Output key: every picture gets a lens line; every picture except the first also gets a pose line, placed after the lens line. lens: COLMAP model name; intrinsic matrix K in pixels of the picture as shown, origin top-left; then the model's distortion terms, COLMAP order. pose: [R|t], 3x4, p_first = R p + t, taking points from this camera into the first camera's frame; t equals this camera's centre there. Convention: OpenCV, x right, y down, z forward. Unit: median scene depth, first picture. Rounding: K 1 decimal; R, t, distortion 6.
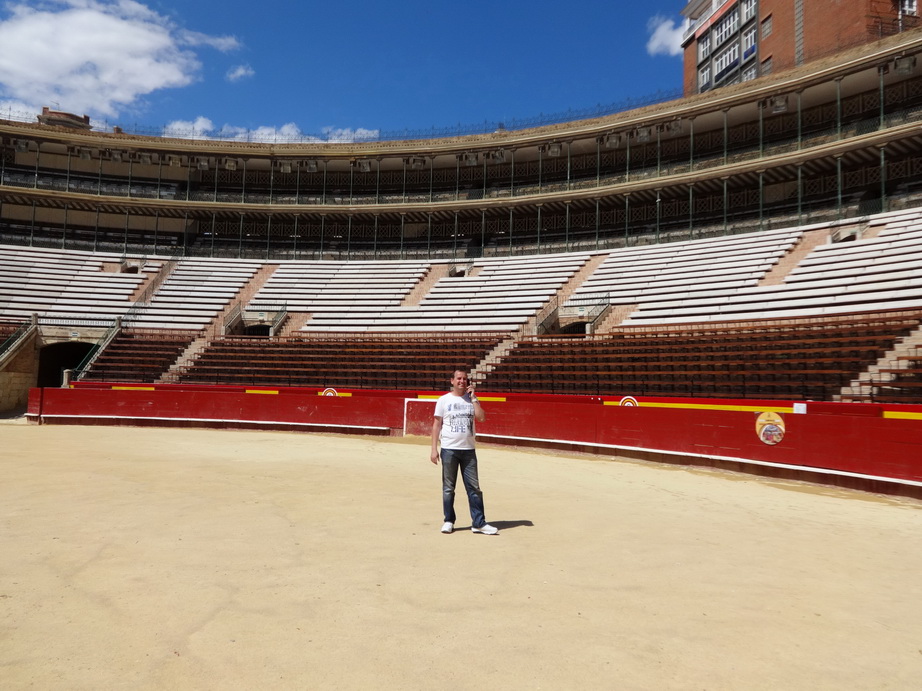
lens RADIAL K [[692.7, 0, 461.0], [0, 692.7, 345.5], [0, 0, 1]] dist [0.009279, -0.002302]
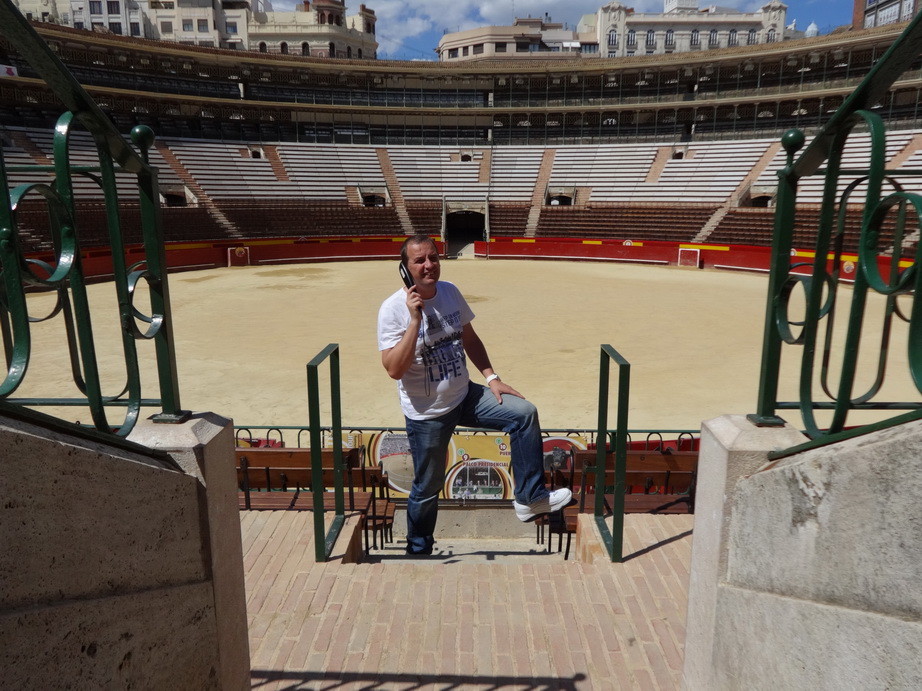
lens RADIAL K [[703.8, 0, 461.0], [0, 703.8, 345.5], [0, 0, 1]] dist [-0.004637, -0.001578]
pose [[0.983978, 0.016197, -0.177553, -0.199536], [0.032526, 0.962845, 0.268088, -0.133982], [0.175298, -0.269567, 0.946892, -0.699444]]
